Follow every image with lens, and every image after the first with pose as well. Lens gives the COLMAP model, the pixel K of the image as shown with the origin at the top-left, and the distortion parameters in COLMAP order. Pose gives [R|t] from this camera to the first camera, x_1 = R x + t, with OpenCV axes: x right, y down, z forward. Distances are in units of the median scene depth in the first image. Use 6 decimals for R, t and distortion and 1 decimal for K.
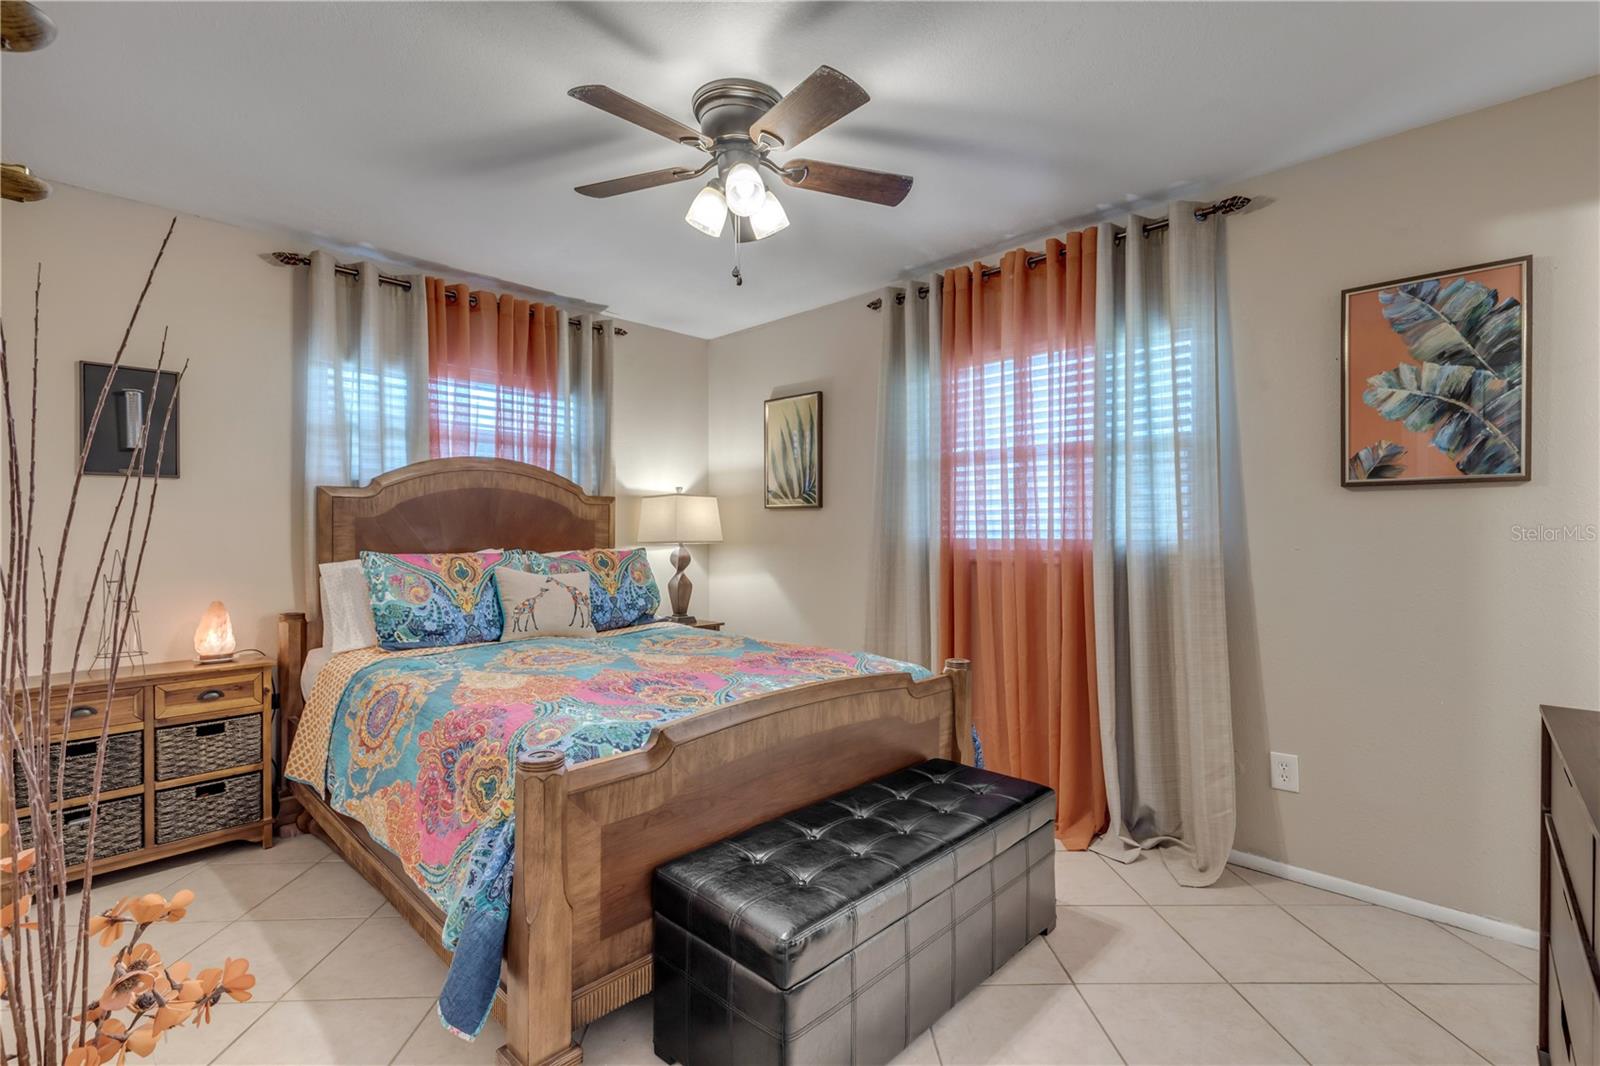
lens RADIAL K [[732.4, 0, 798.7], [0, 732.4, 522.2], [0, 0, 1]] dist [0.002451, -0.000635]
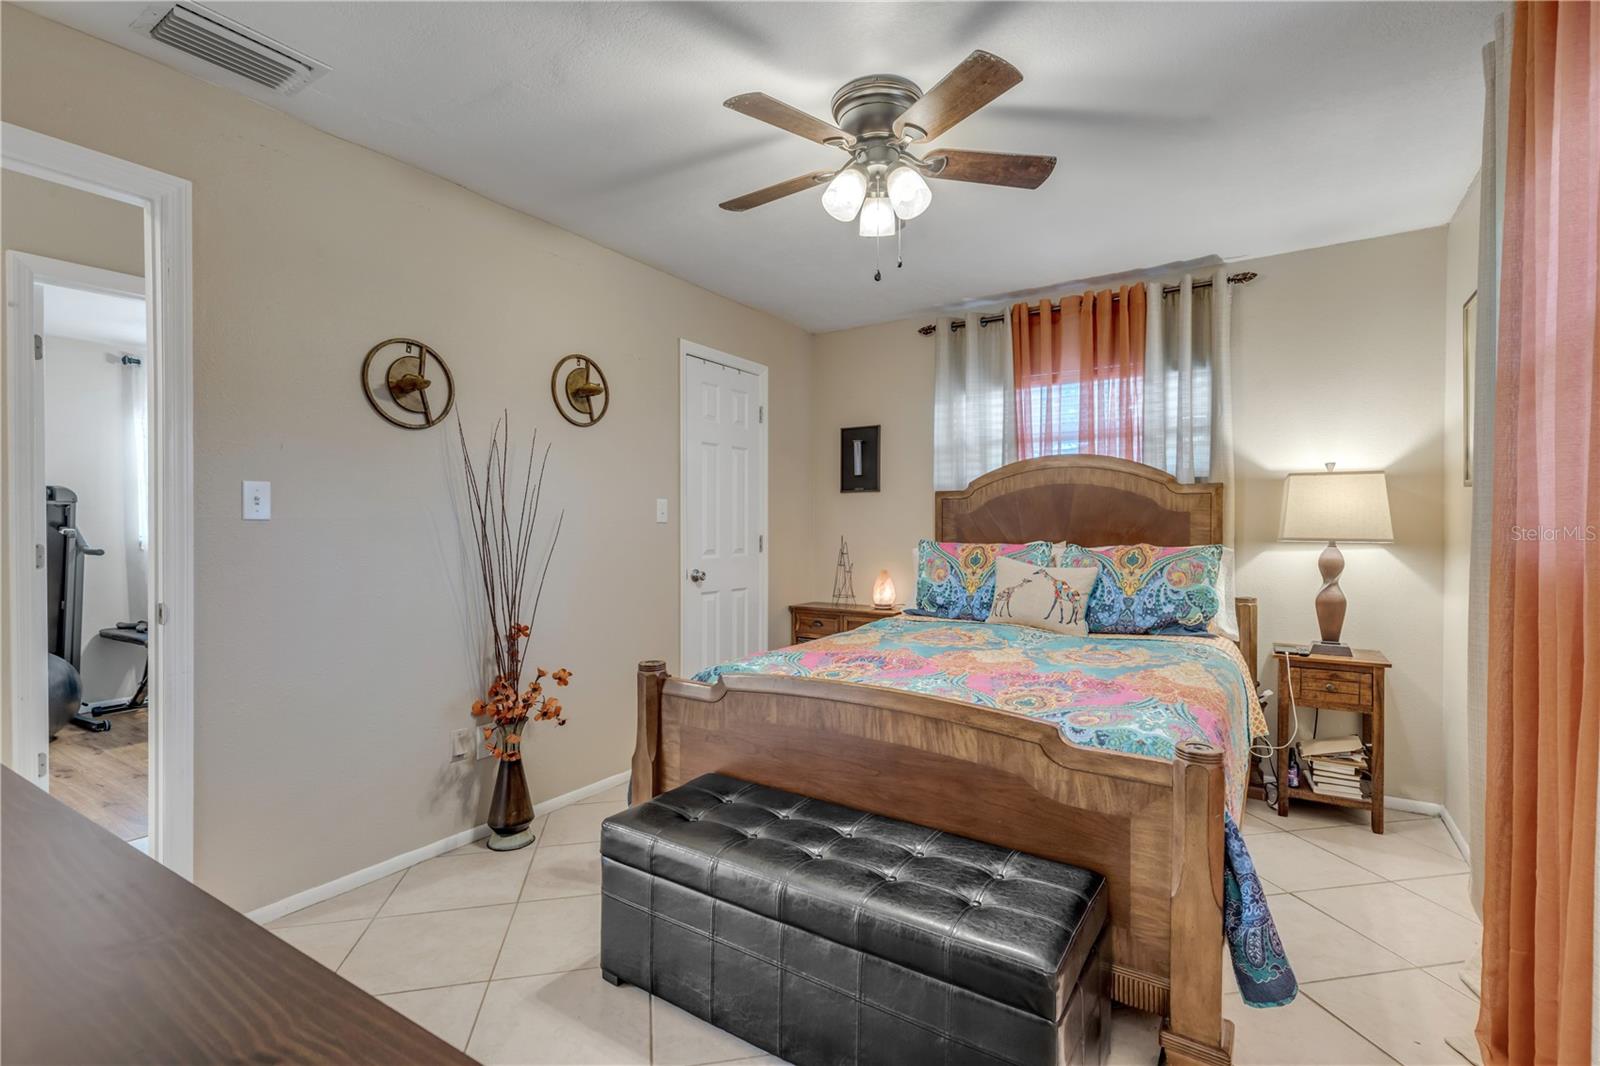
lens RADIAL K [[732.4, 0, 798.7], [0, 732.4, 522.2], [0, 0, 1]] dist [0.002451, -0.000635]
pose [[0.164647, -0.002693, -0.986349, 0.558058], [0.012576, 0.999921, -0.000631, 0.004720], [0.986272, -0.012301, 0.164668, 0.450093]]
